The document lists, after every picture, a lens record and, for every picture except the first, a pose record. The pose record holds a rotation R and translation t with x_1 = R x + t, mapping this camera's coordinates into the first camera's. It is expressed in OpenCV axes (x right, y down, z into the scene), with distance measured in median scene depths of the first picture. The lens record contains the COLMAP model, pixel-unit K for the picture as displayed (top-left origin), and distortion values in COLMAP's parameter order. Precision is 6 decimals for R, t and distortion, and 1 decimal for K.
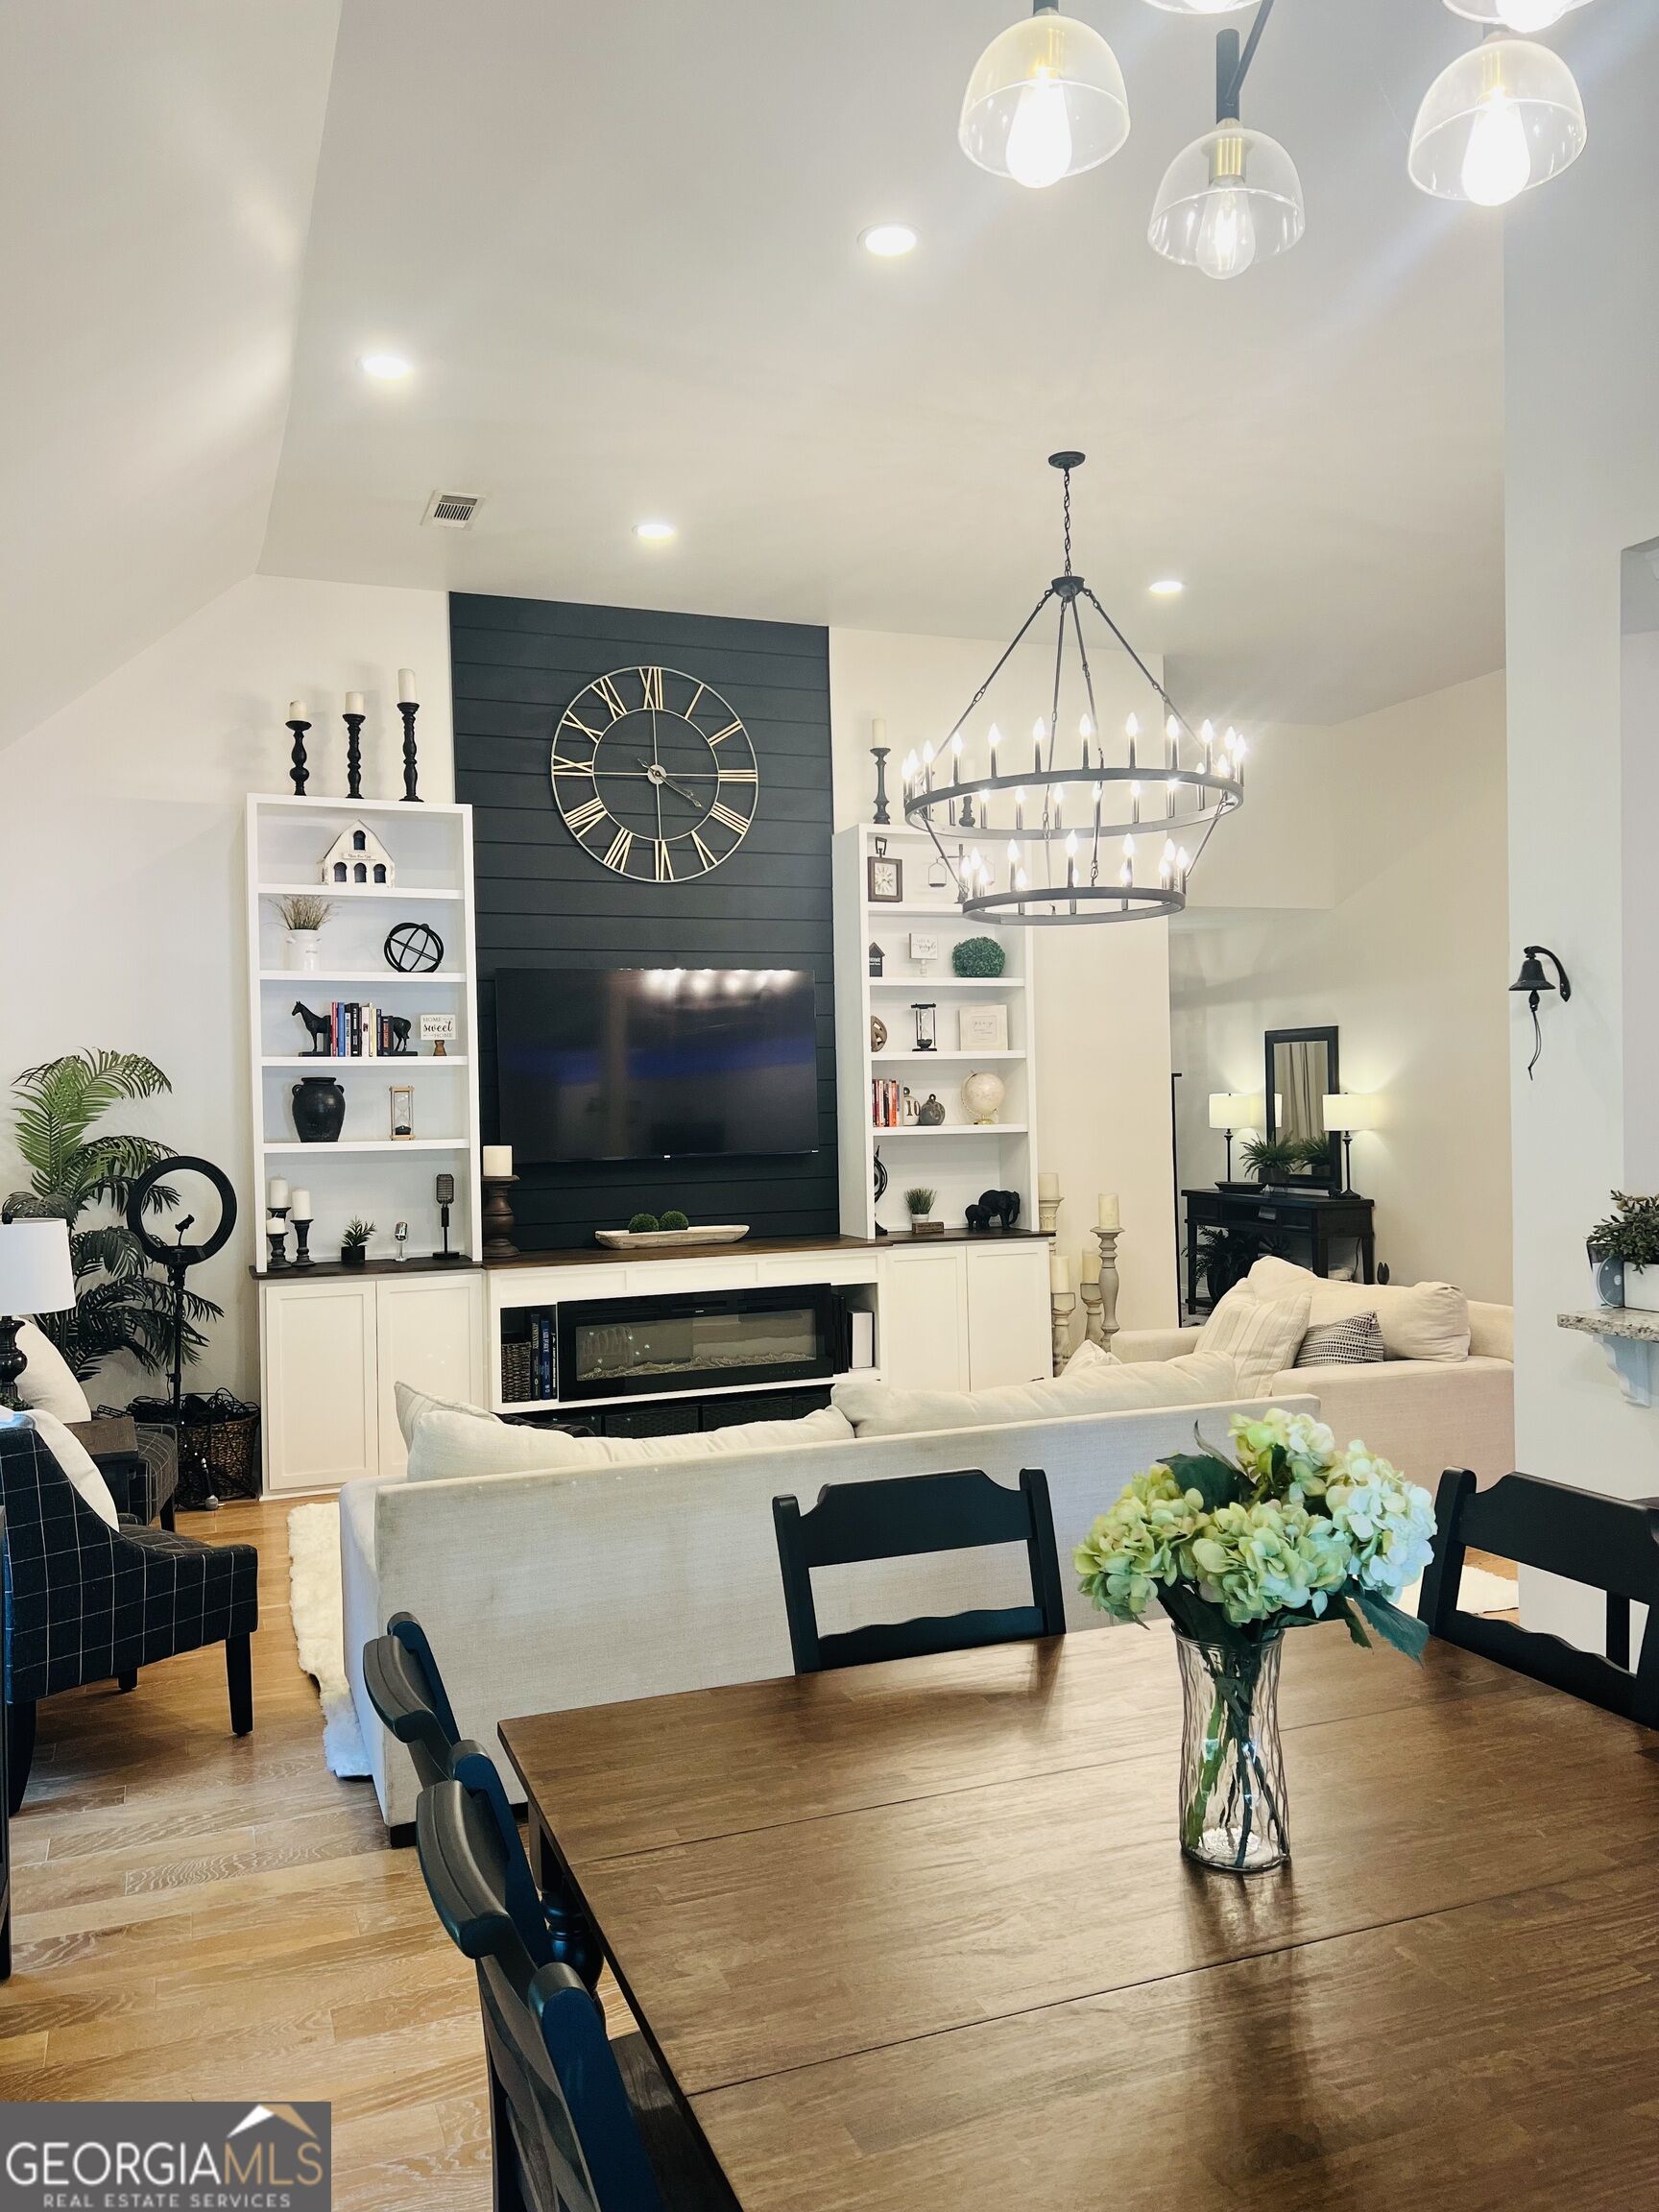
lens RADIAL K [[1666.3, 0, 827.6], [0, 1666.3, 1129.4], [0, 0, 1]] dist [0.063334, -0.074178]
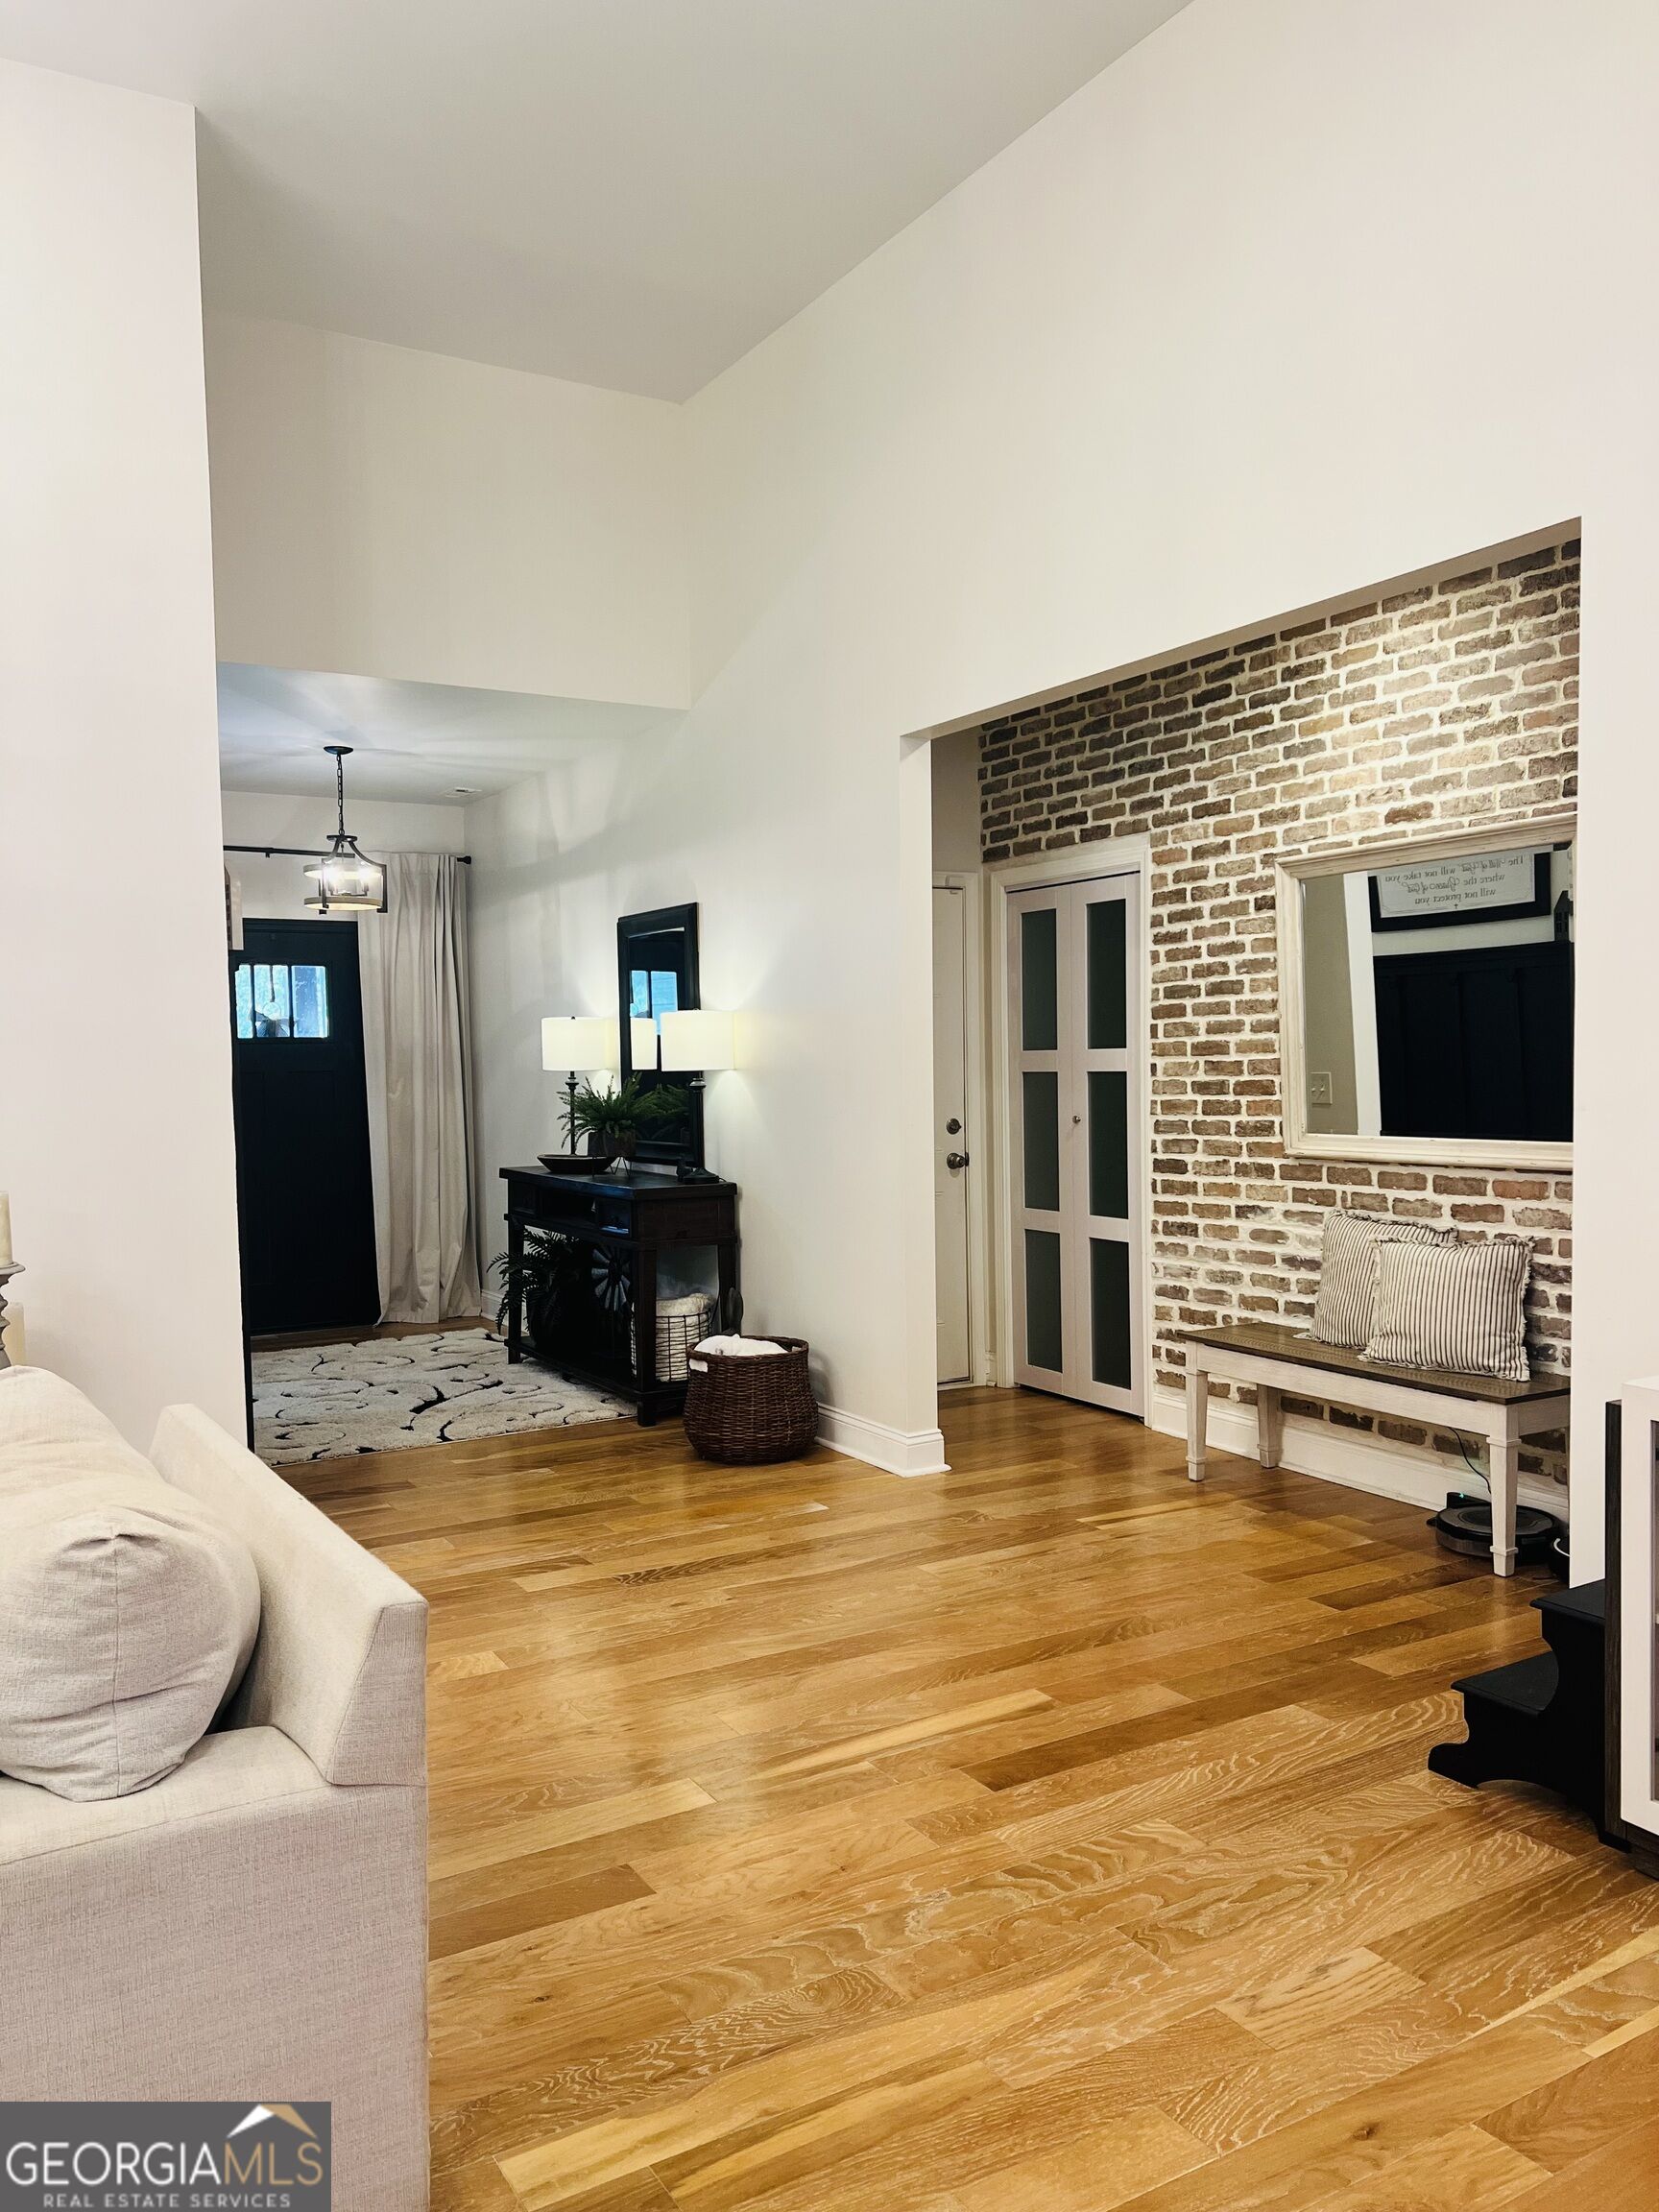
lens RADIAL K [[1666.3, 0, 831.3], [0, 1666.3, 1120.3], [0, 0, 1]] dist [0.063334, -0.074178]
pose [[0.990005, -0.007865, 0.140811, 0.352120], [0.005600, 0.999849, 0.016470, 0.011624], [-0.140919, -0.015517, 0.989900, 0.509037]]
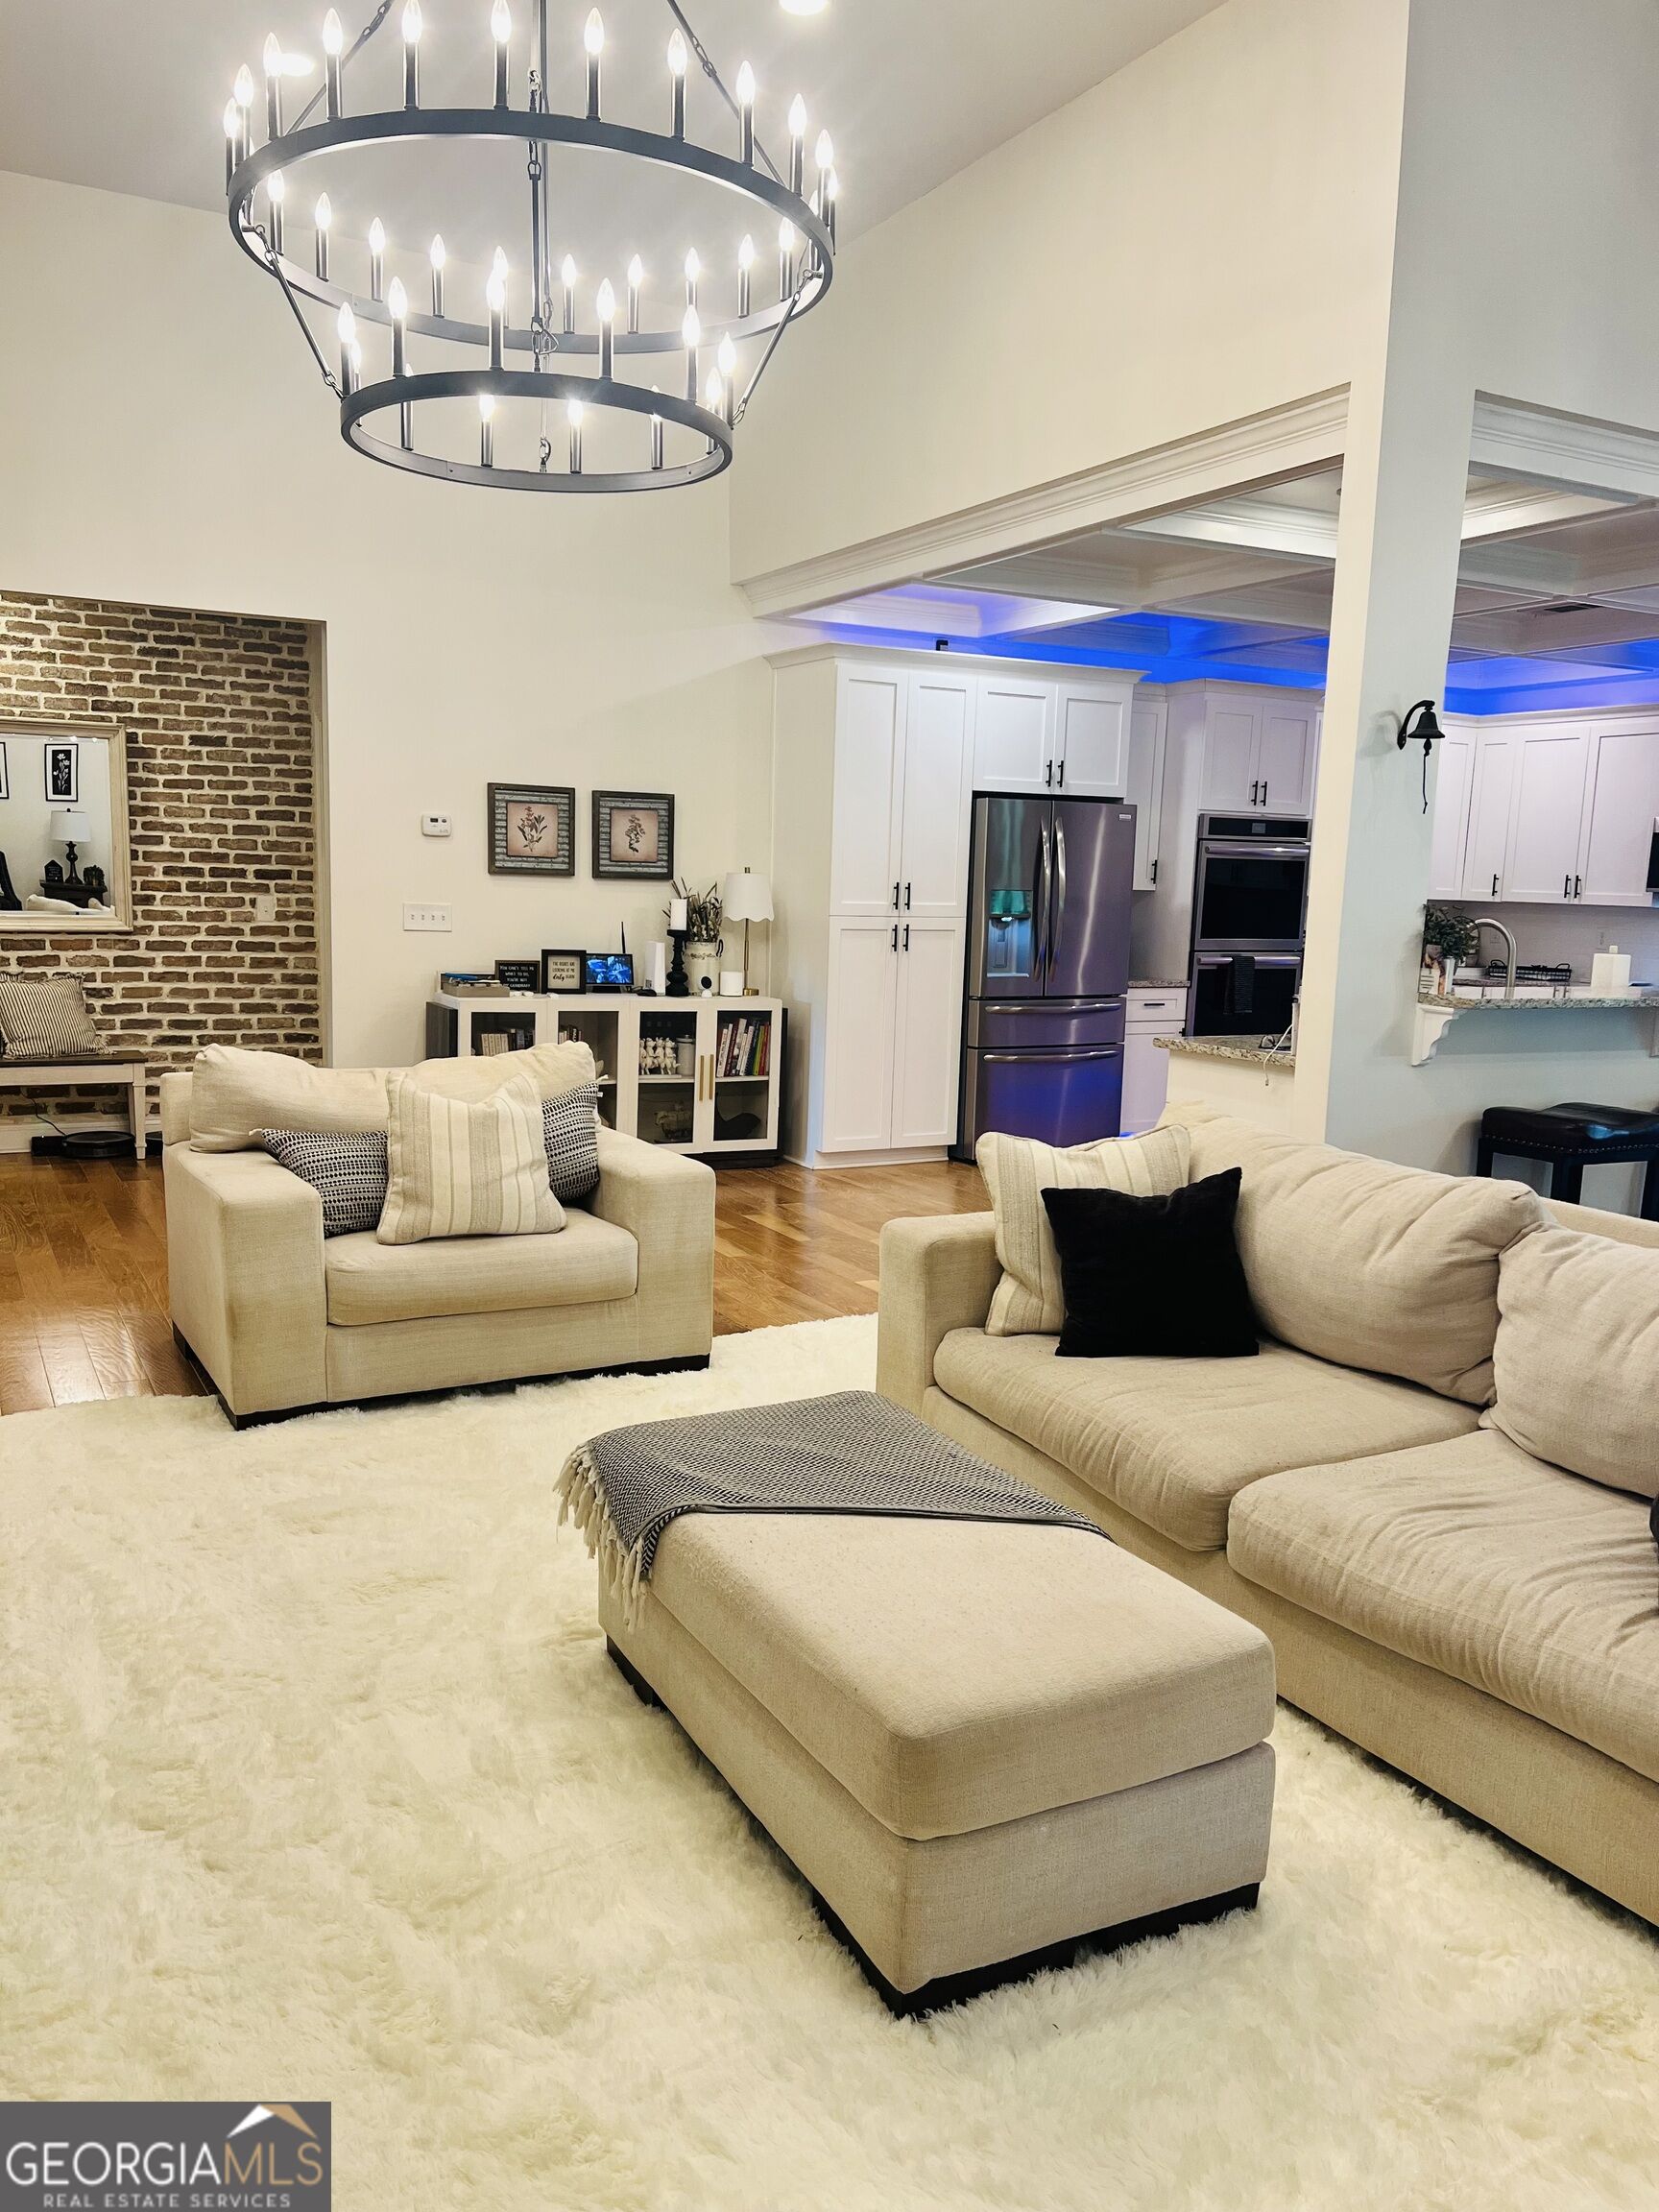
lens RADIAL K [[1666.3, 0, 806.1], [0, 1666.3, 1126.6], [0, 0, 1]] dist [0.063334, -0.074178]
pose [[-0.097633, -0.136788, 0.985777, -0.339697], [-0.004285, 0.990558, 0.137028, 0.015756], [-0.995213, 0.009155, -0.097297, 0.723670]]
